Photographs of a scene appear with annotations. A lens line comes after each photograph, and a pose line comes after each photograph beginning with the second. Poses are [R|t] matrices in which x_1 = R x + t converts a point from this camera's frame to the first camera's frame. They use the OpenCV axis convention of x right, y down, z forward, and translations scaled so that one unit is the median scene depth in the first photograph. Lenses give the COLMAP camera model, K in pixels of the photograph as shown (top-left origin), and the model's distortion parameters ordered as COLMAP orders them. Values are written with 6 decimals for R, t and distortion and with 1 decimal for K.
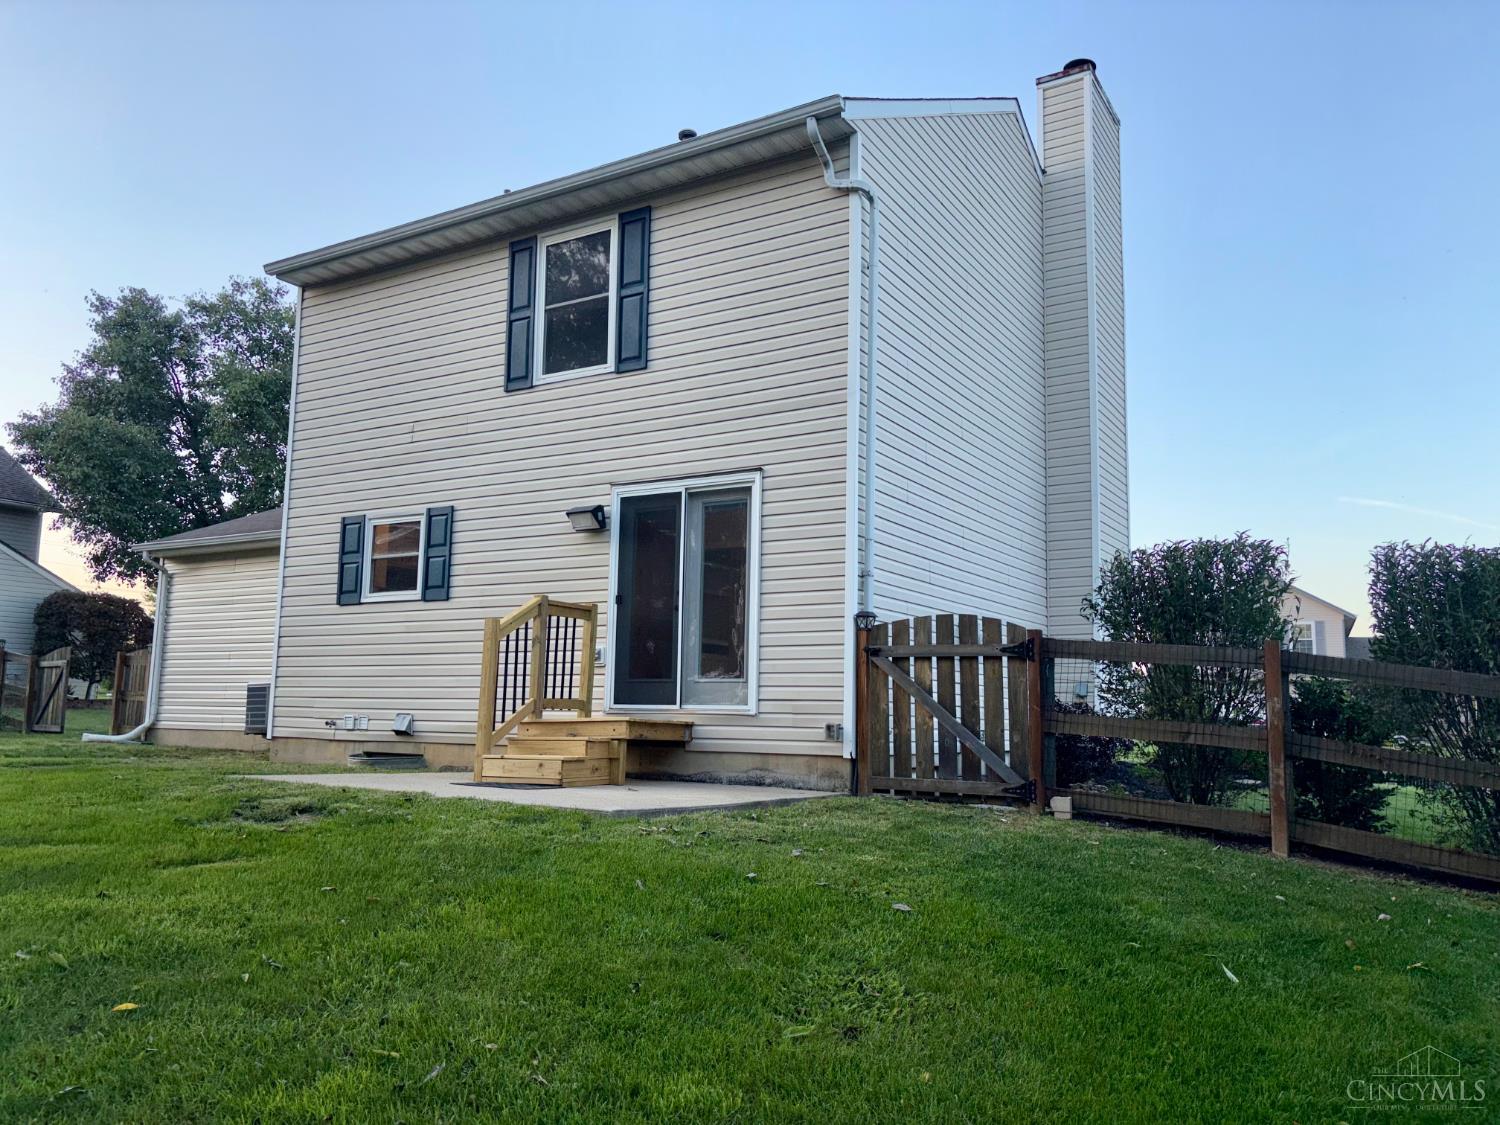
lens RADIAL K [[1126.0, 0, 767.1], [0, 1126.0, 581.6], [0, 0, 1]] dist [0.038698, -0.060506]
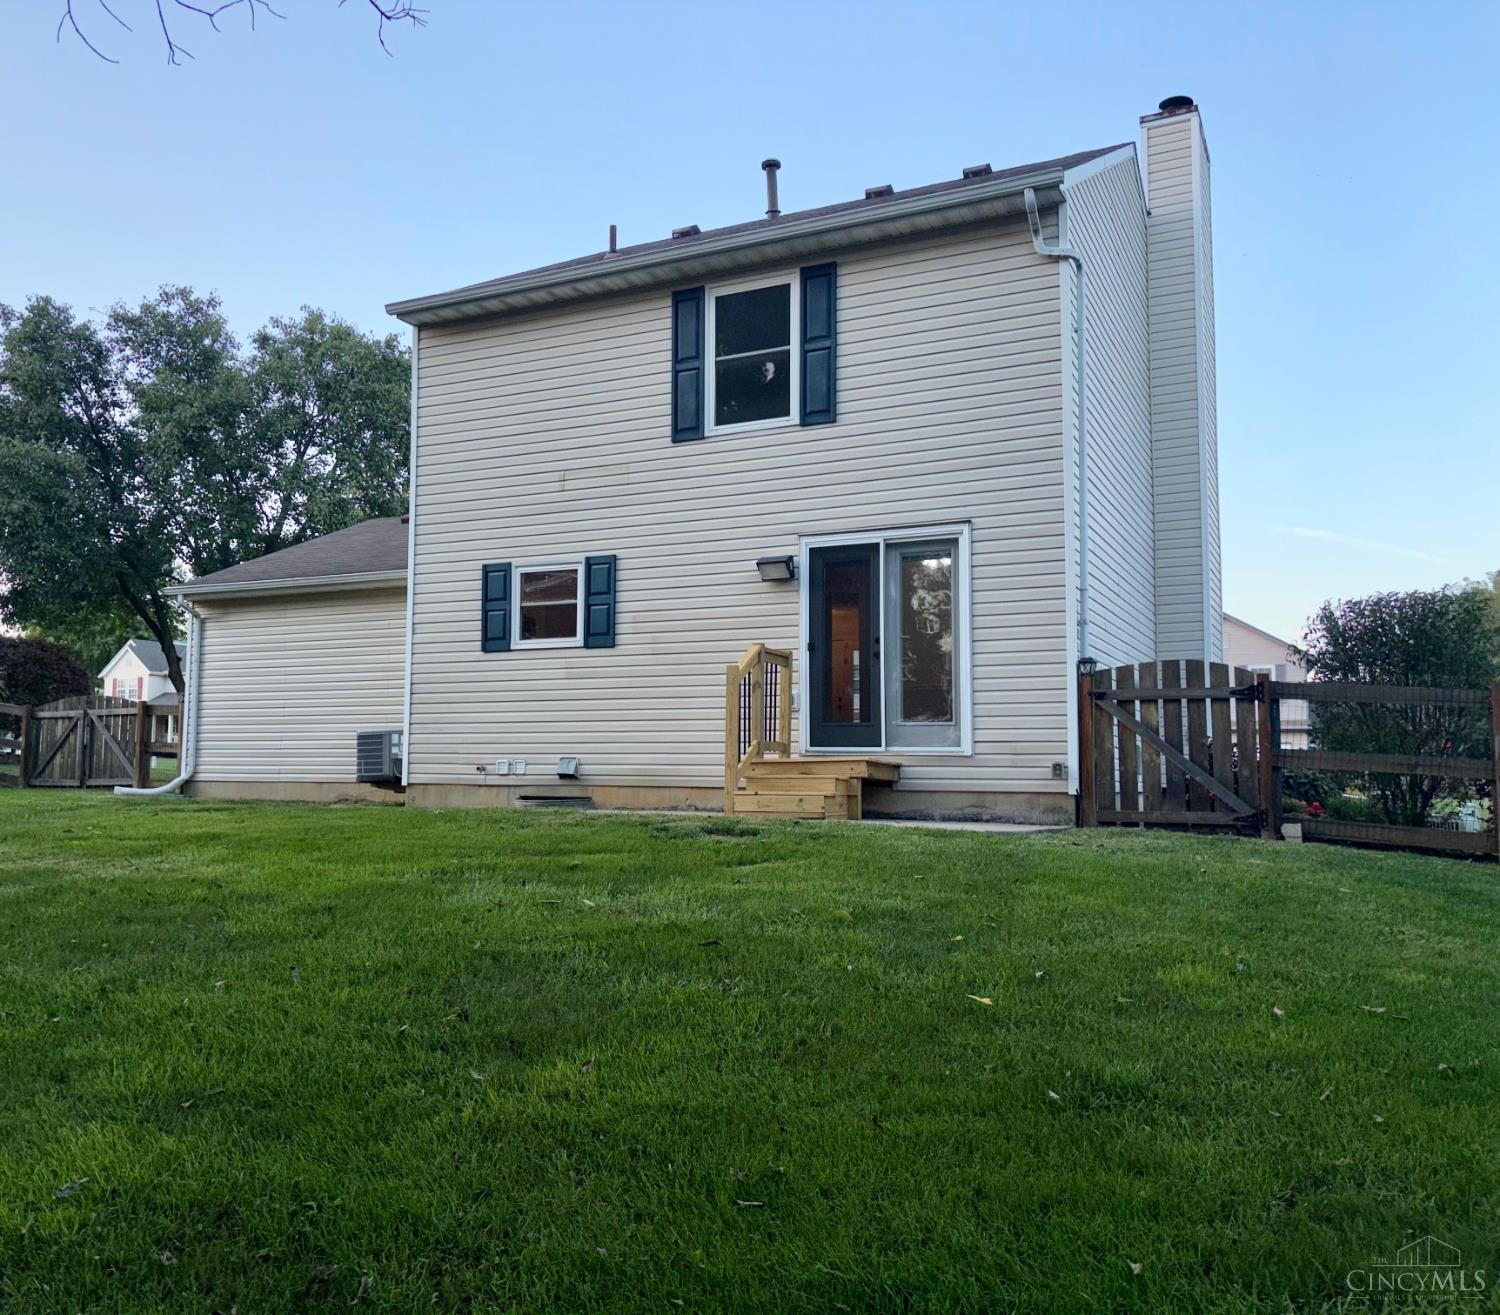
lens RADIAL K [[1311.0, 0, 667.1], [0, 1311.0, 669.7], [0, 0, 1]] dist [0.029694, -0.046899]
pose [[0.998682, -0.003272, 0.051226, -0.318991], [0.001344, 0.999291, 0.037624, -0.008369], [-0.051313, -0.037505, 0.997978, -0.195385]]
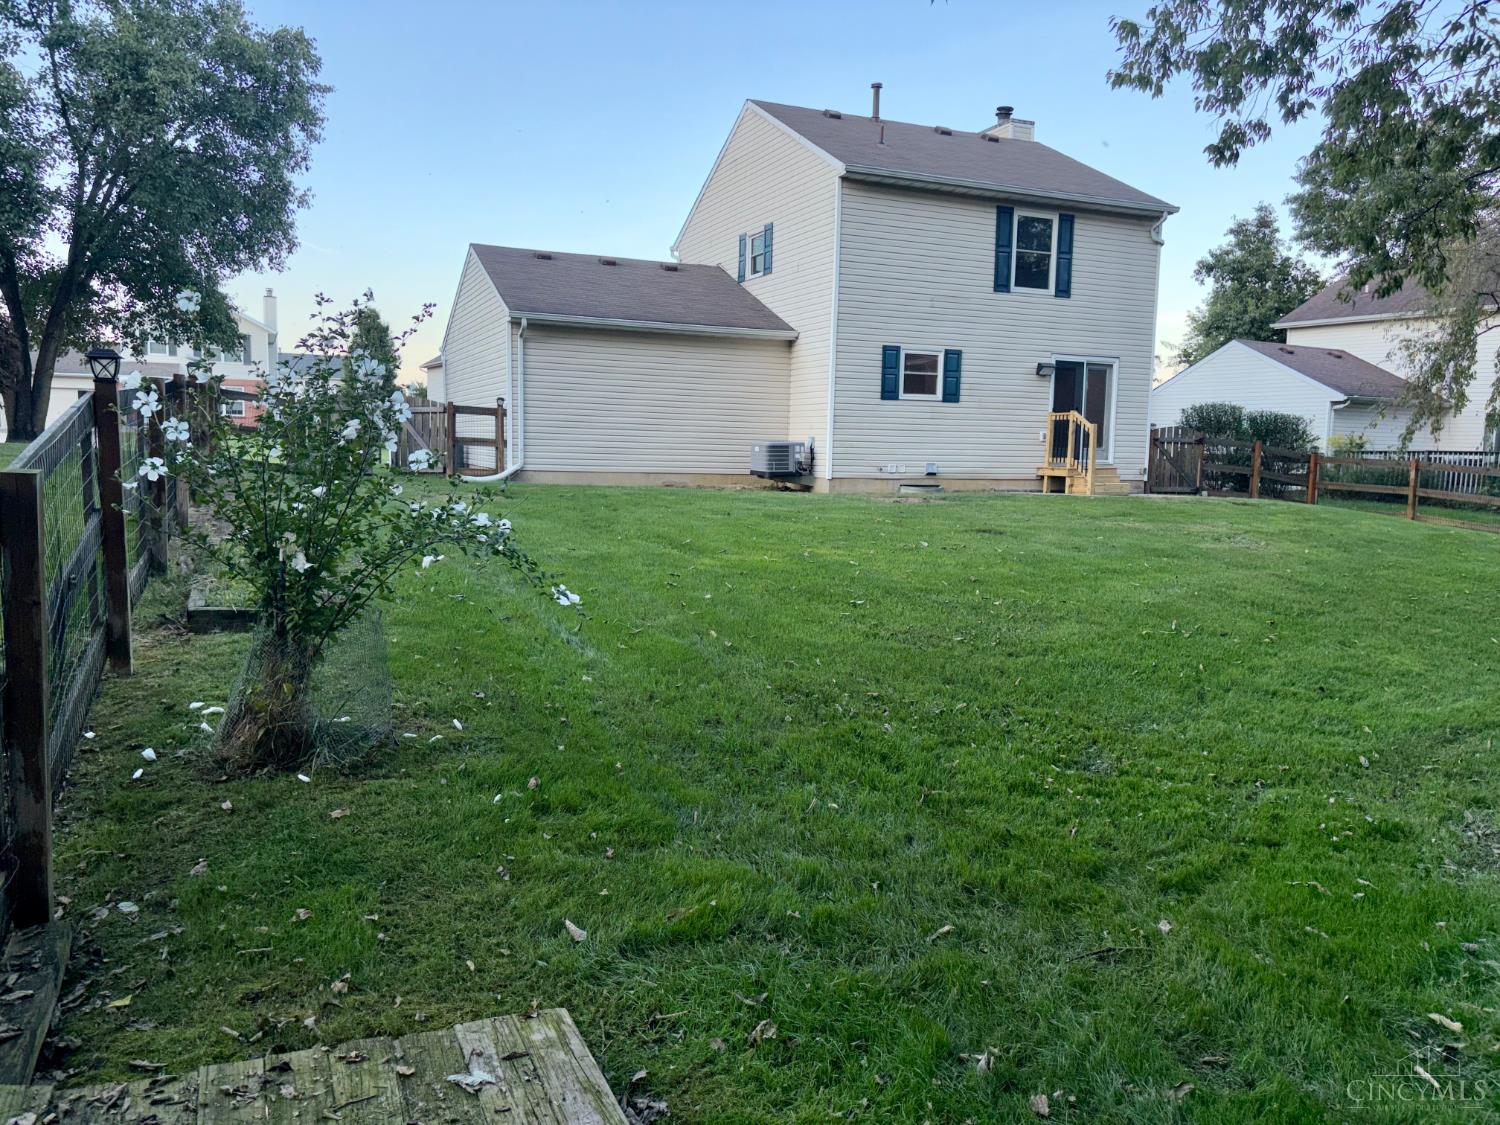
lens RADIAL K [[1126.0, 0, 749.1], [0, 1126.0, 564.2], [0, 0, 1]] dist [0.038698, -0.060506]
pose [[0.600699, -0.086041, 0.794832, -2.135802], [-0.108256, 0.976281, 0.187499, -0.036564], [-0.792112, -0.198676, 0.577137, 0.164021]]
